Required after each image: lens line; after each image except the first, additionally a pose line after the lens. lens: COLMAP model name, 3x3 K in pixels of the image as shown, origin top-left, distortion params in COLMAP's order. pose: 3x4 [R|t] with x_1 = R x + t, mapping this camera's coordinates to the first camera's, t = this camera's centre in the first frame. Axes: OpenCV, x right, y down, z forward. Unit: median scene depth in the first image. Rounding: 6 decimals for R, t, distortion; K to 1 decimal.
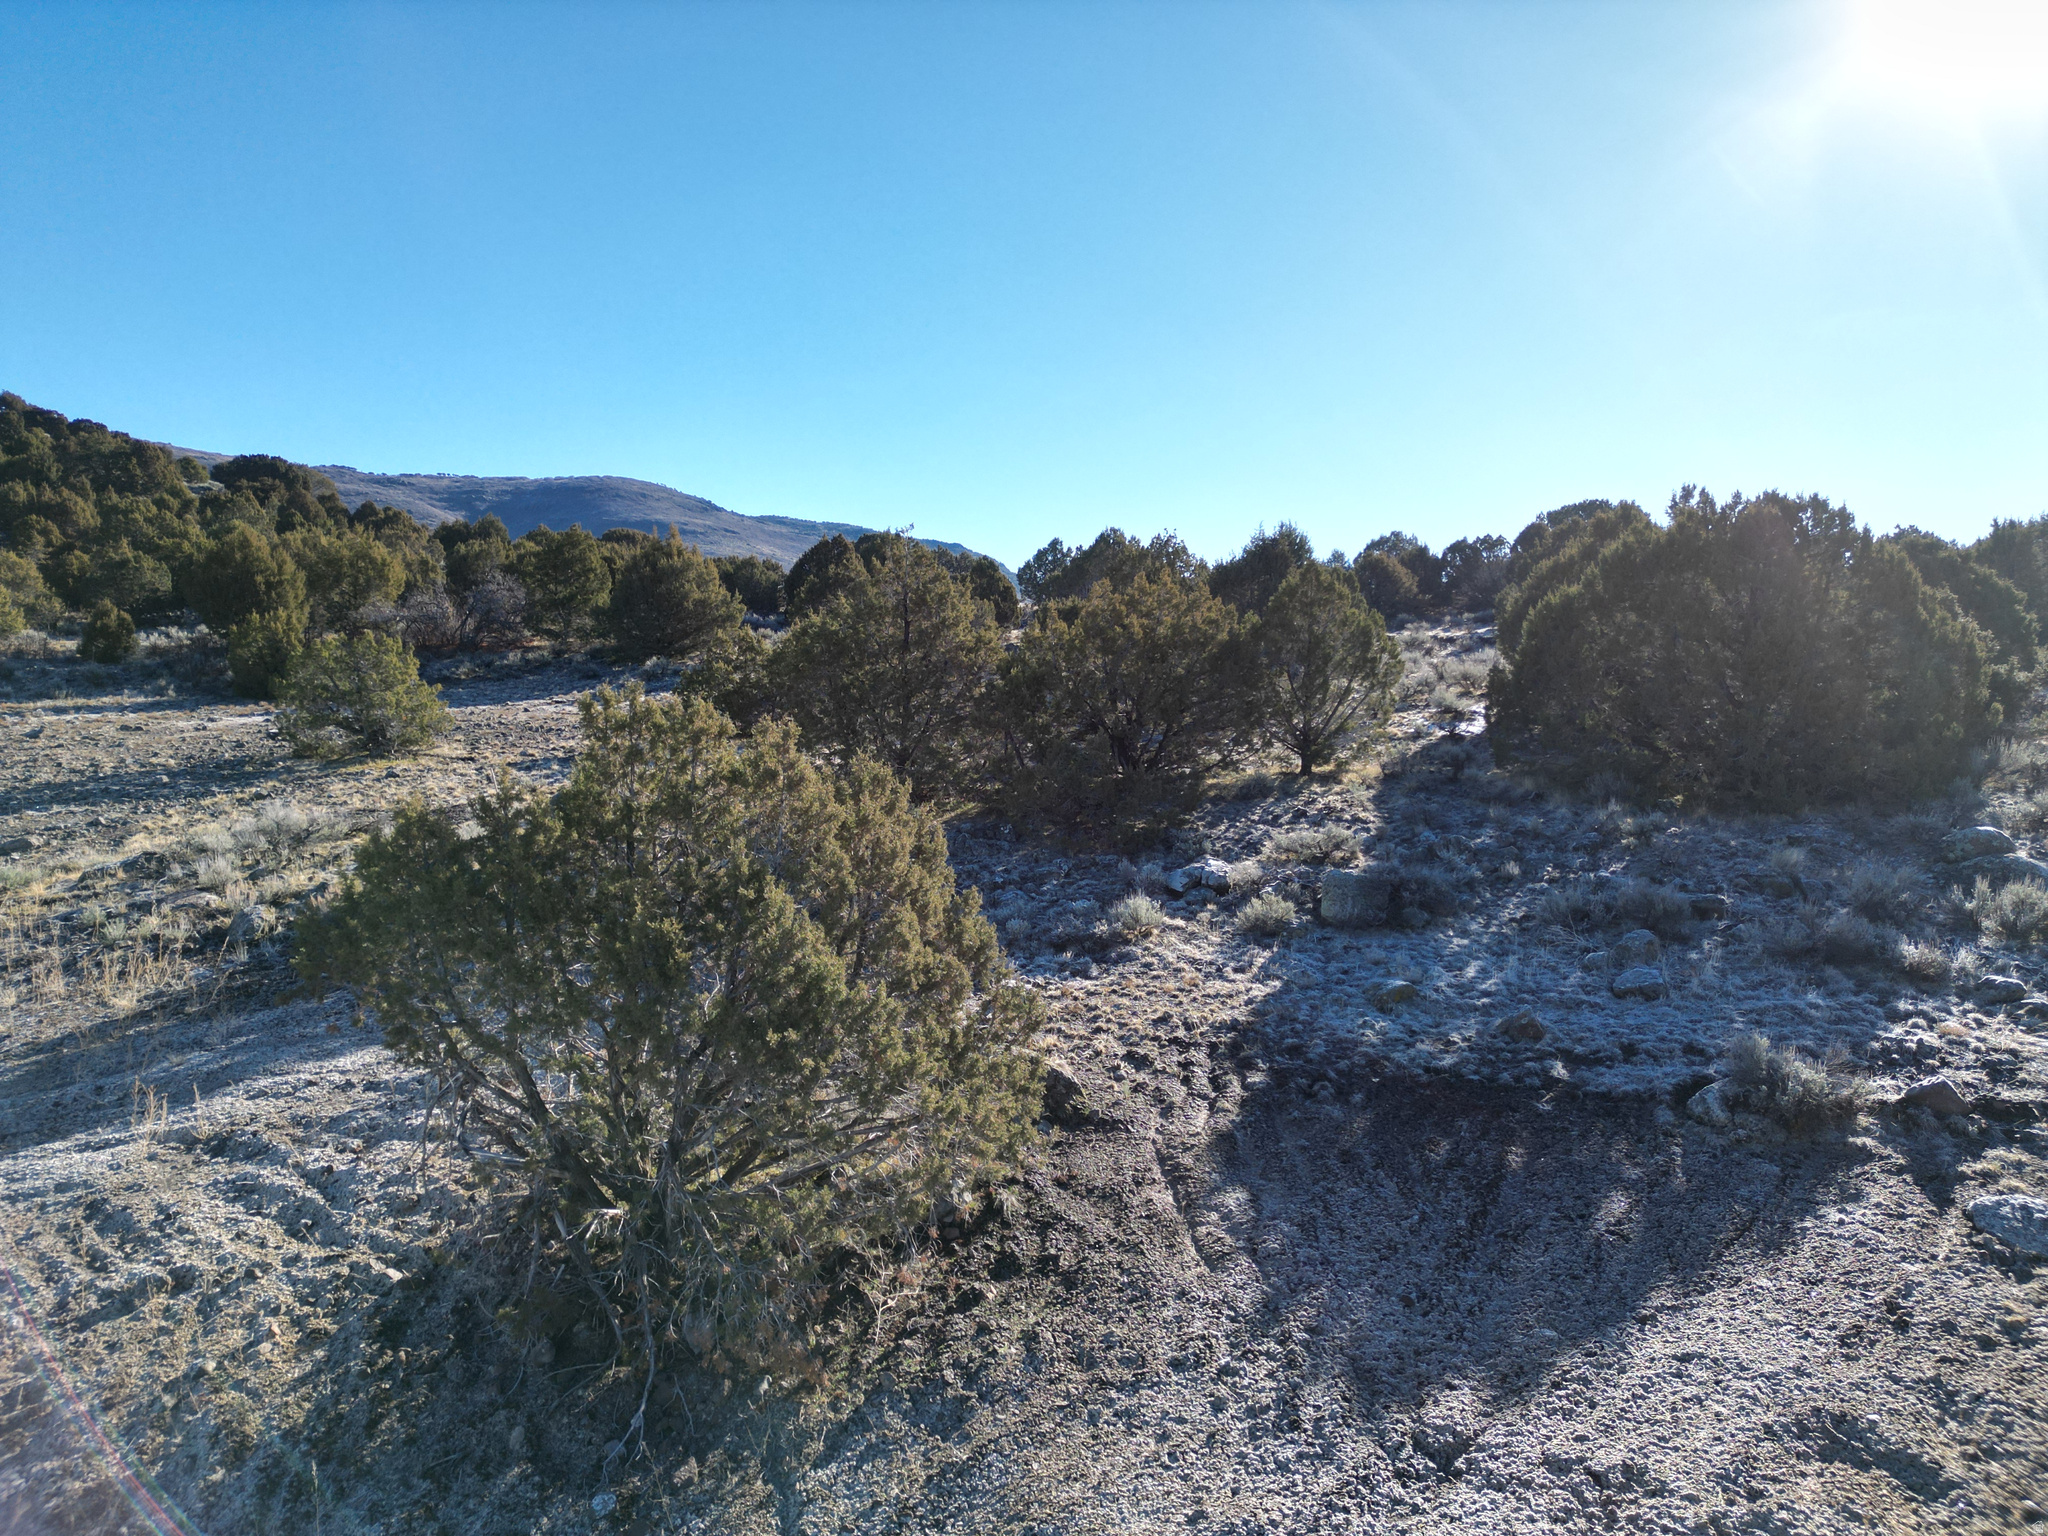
lens RADIAL K [[1406.0, 0, 1024.0], [0, 1406.0, 768.0], [0, 0, 1]] dist [0.071797, -0.057647]
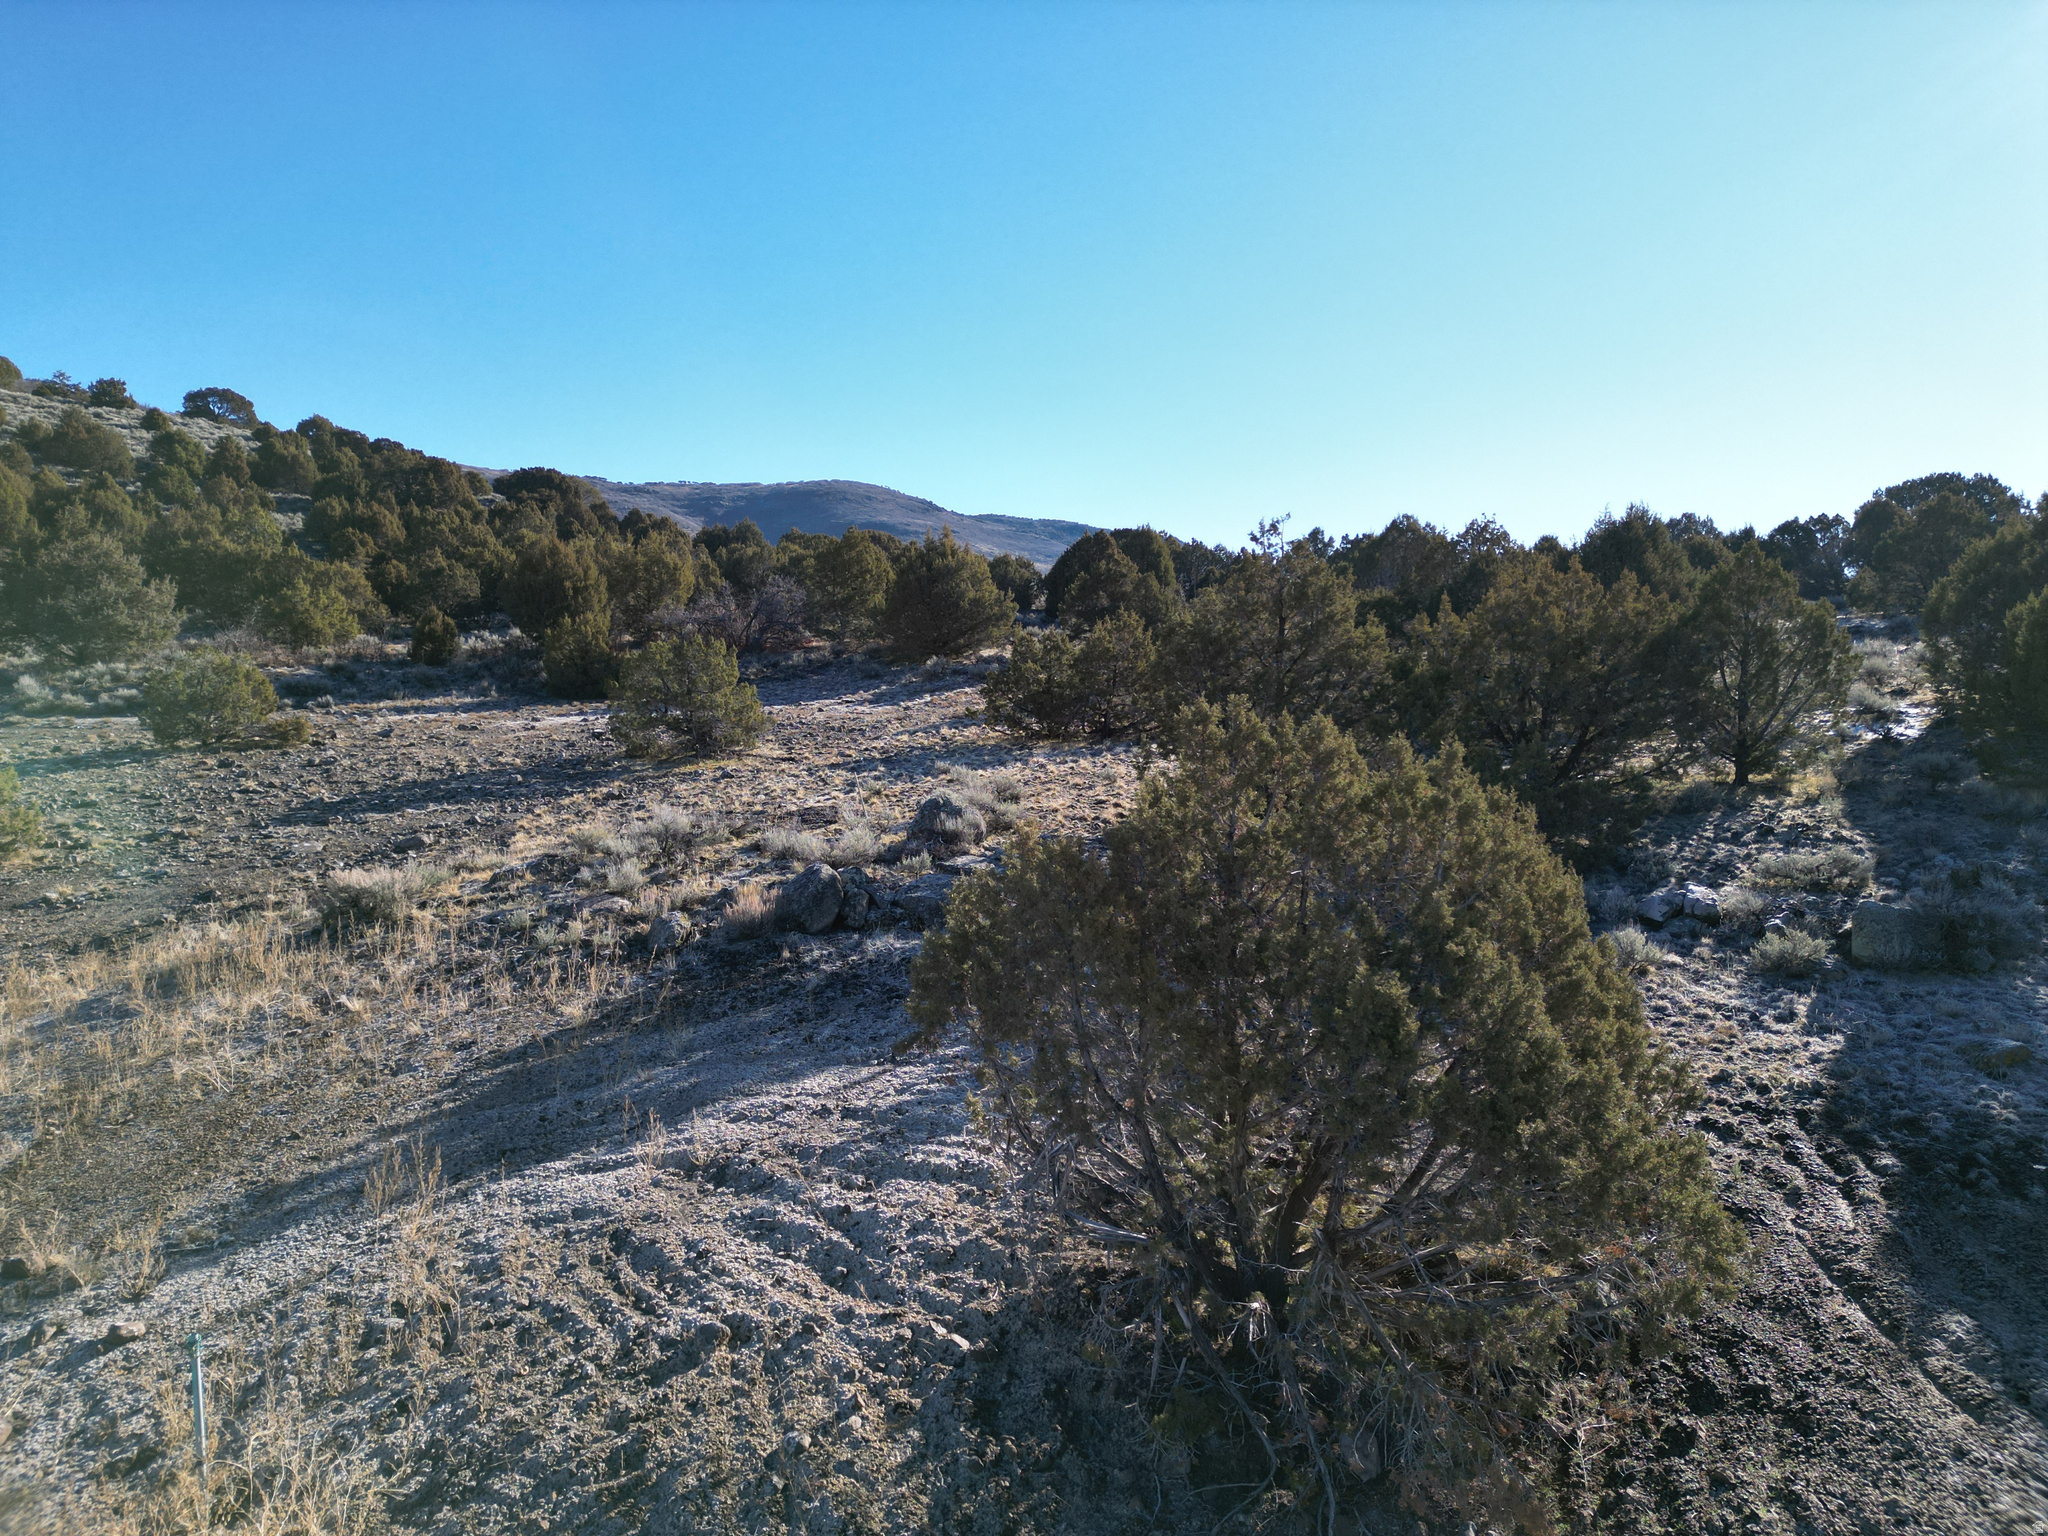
lens RADIAL K [[1404.0, 0, 1024.0], [0, 1404.0, 768.0], [0, 0, 1]] dist [0.098654, -0.125367]
pose [[0.989029, 0.005058, -0.147635, -0.147835], [-0.004540, 0.999982, 0.003847, -0.009380], [0.147652, -0.003134, 0.989034, 0.058719]]
